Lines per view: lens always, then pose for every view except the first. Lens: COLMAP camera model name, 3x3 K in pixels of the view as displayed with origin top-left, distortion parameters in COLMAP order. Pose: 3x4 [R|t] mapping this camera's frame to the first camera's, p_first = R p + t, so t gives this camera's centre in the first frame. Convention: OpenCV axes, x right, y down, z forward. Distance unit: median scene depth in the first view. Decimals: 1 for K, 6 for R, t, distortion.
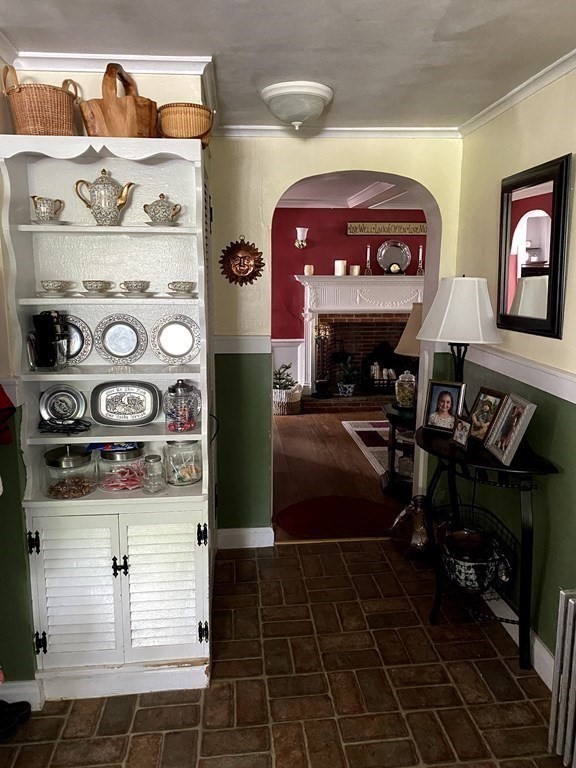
lens RADIAL K [[582.8, 0, 287.7], [0, 582.8, 384.2], [0, 0, 1]] dist [0.002272, -0.001365]
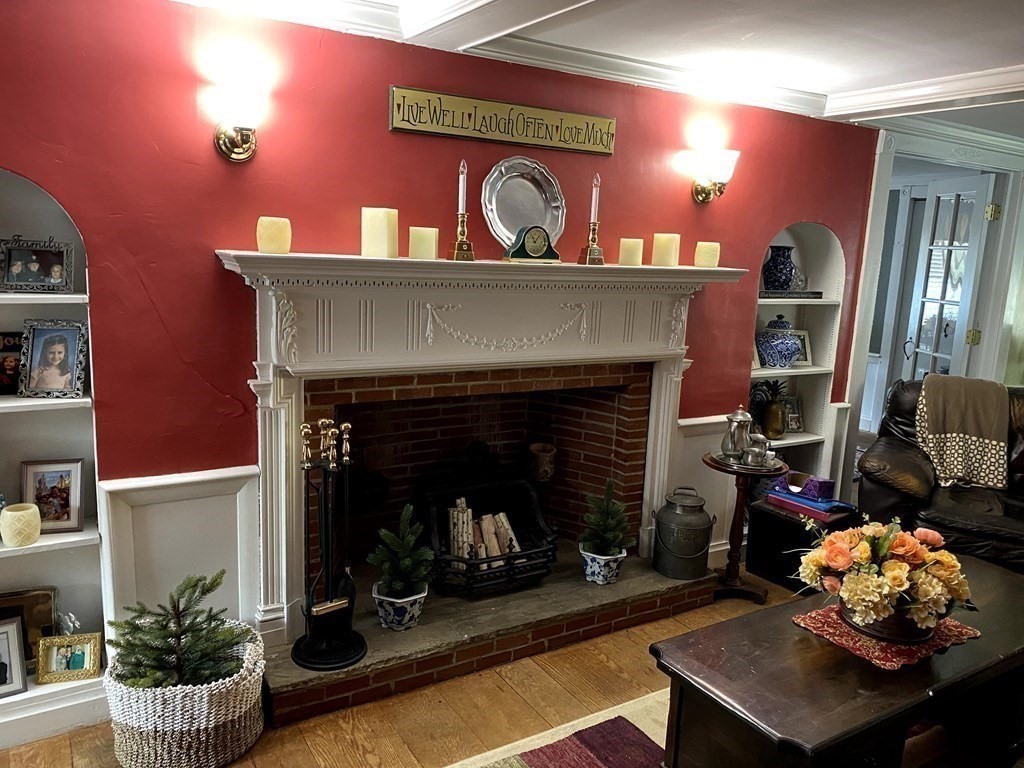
lens RADIAL K [[777.0, 0, 518.4], [0, 777.0, 383.5], [0, 0, 1]] dist [0.002272, -0.001365]
pose [[0.902559, -0.037996, 0.428887, -0.020922], [0.042577, 0.999093, -0.001088, -0.113862], [-0.428456, 0.019243, 0.903358, 0.589360]]
